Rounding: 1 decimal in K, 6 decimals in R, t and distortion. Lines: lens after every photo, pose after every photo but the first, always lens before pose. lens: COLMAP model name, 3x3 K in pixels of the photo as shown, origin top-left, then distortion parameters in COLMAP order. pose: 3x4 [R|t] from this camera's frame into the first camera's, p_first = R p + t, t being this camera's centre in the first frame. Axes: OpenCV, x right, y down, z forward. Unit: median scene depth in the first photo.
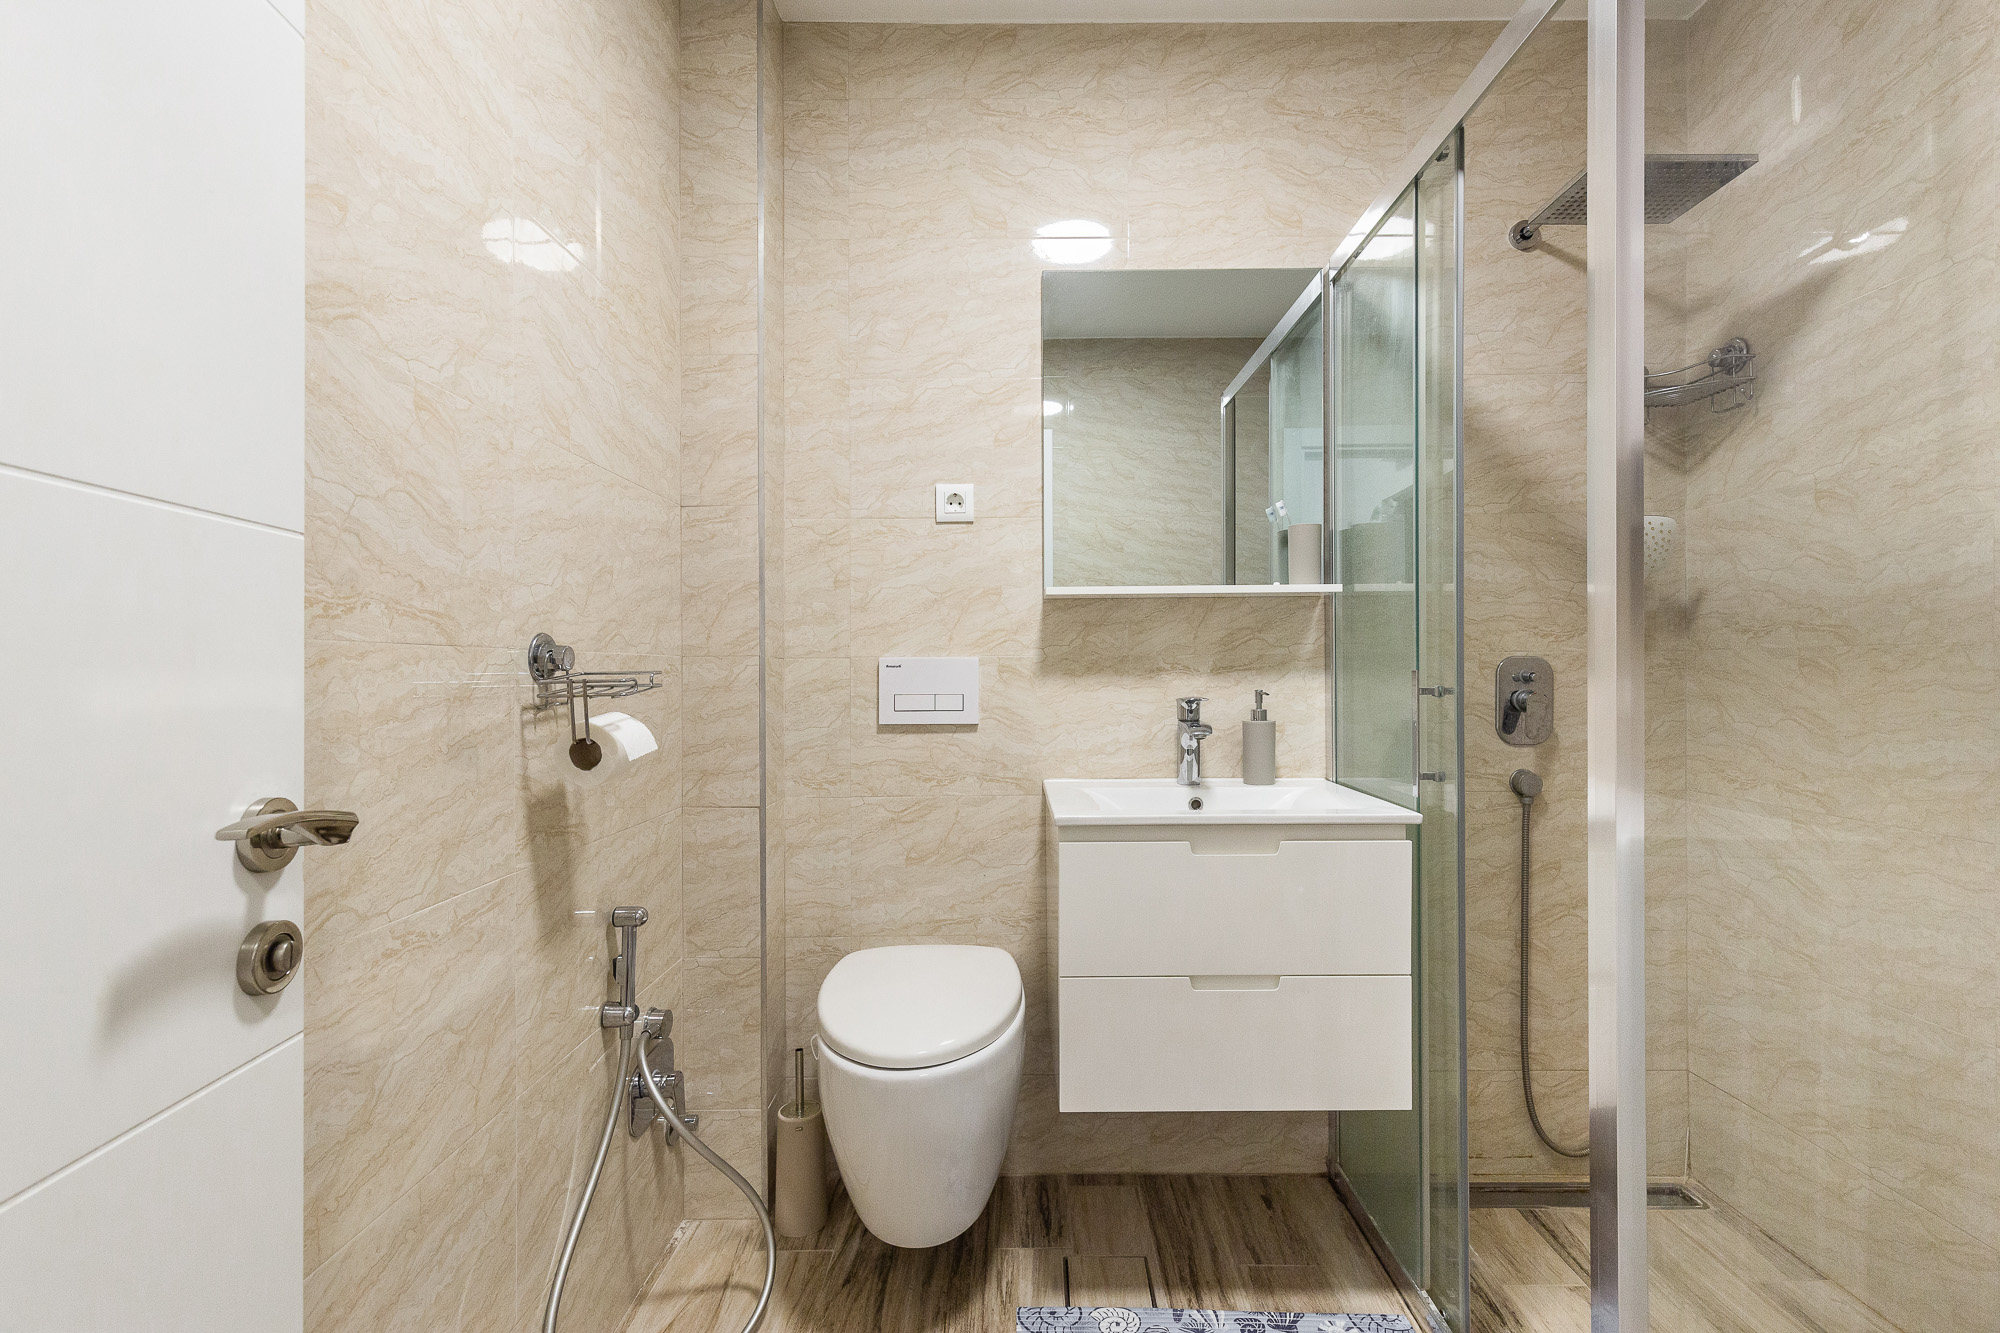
lens RADIAL K [[927.1, 0, 1000.0], [0, 927.1, 666.5], [0, 0, 1]] dist [0.027349, -0.006931]
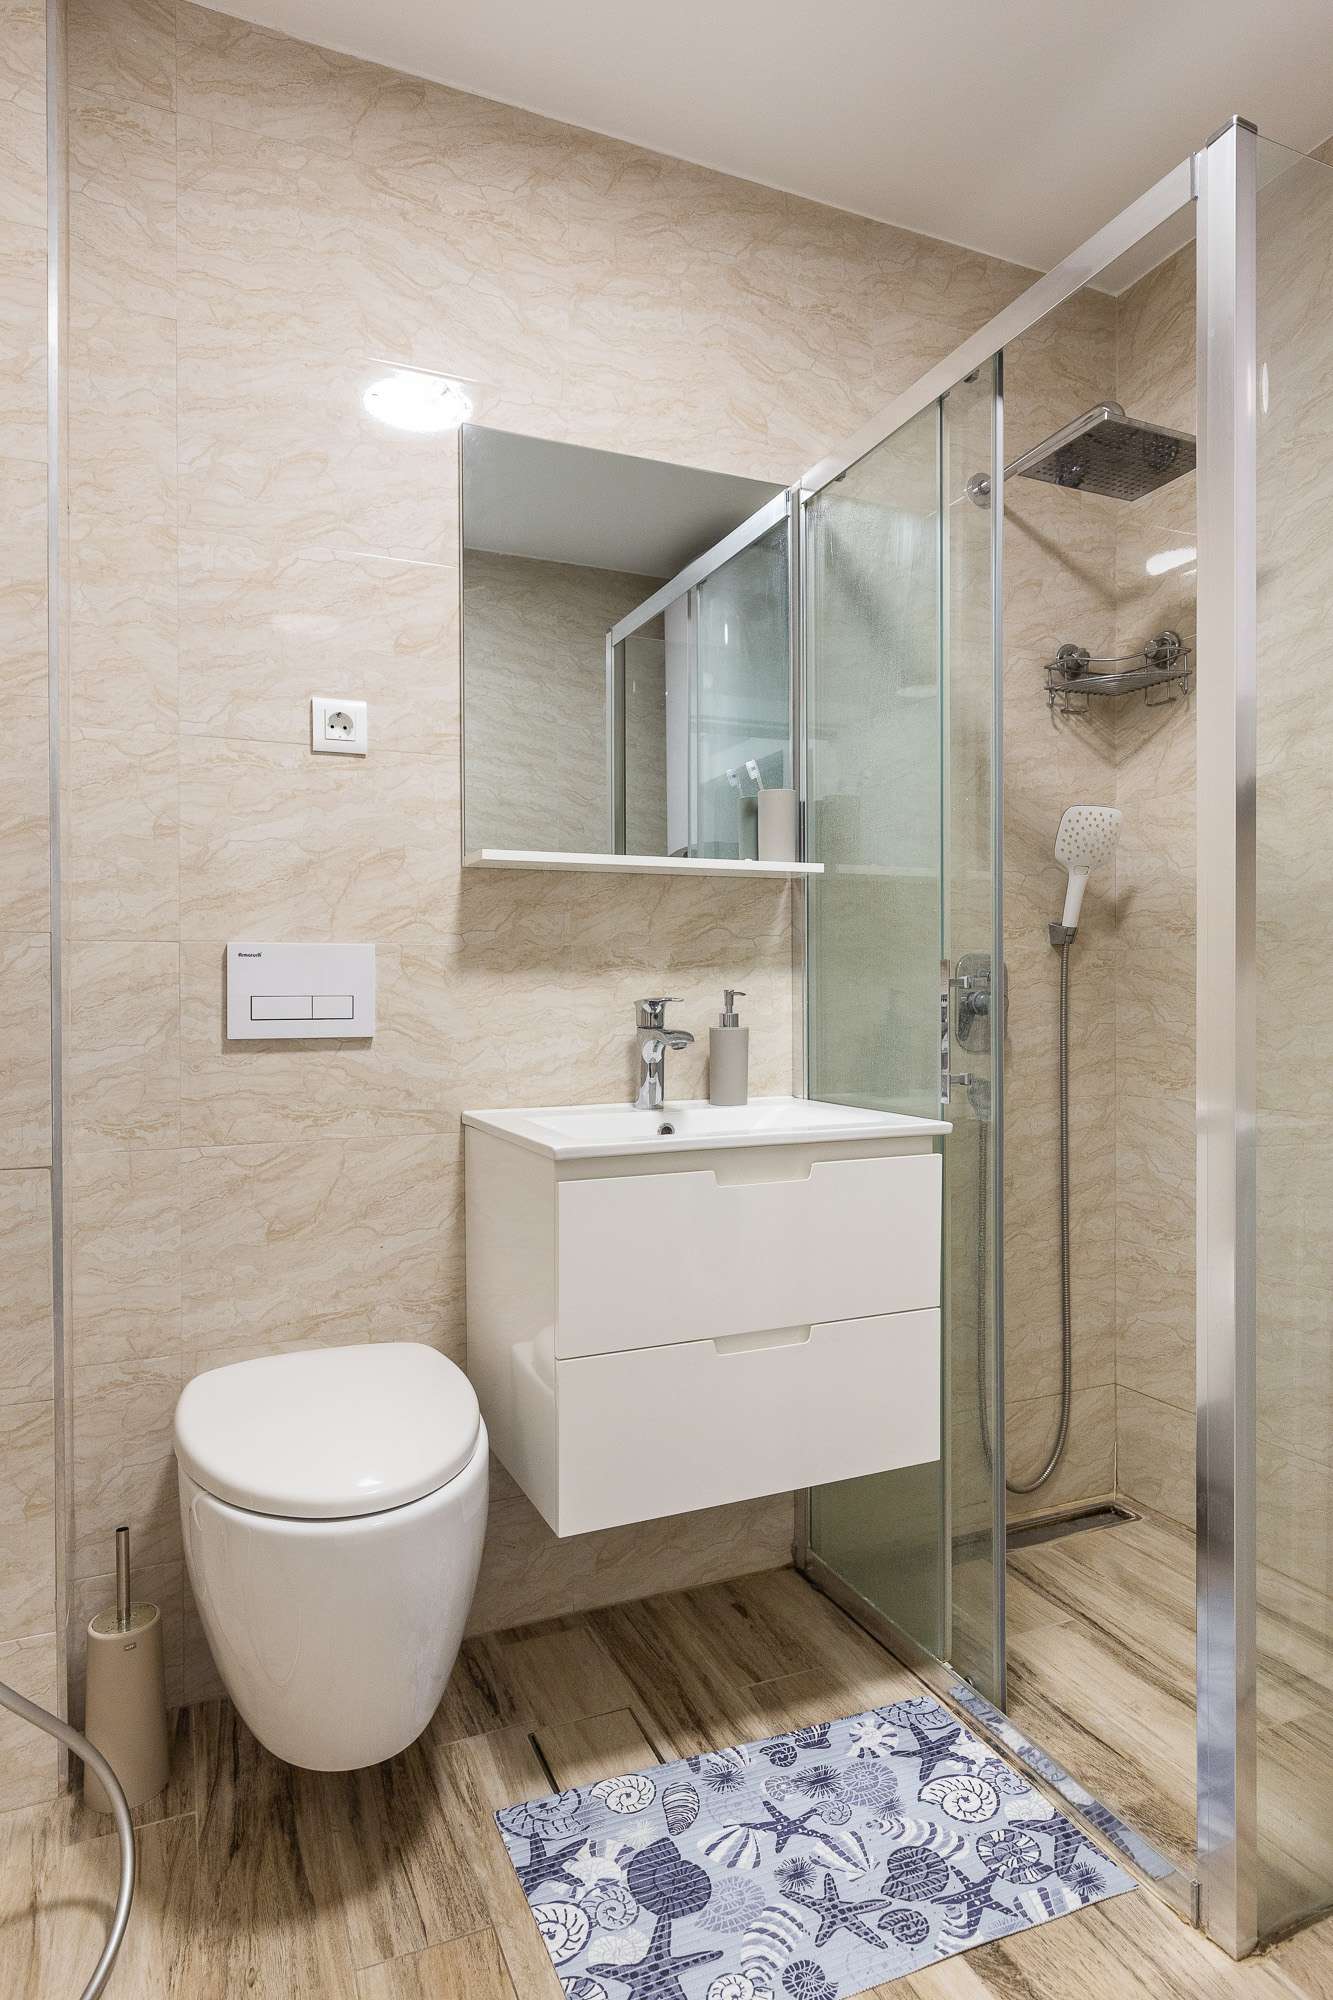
lens RADIAL K [[1191.2, 0, 666.5], [0, 1191.2, 1000.0], [0, 0, 1]] dist [0.012131, -0.000227]
pose [[0.914729, -0.001269, 0.404066, -0.189459], [-0.000559, 0.999990, 0.004404, 0.029135], [-0.404068, -0.004254, 0.914719, 0.063828]]
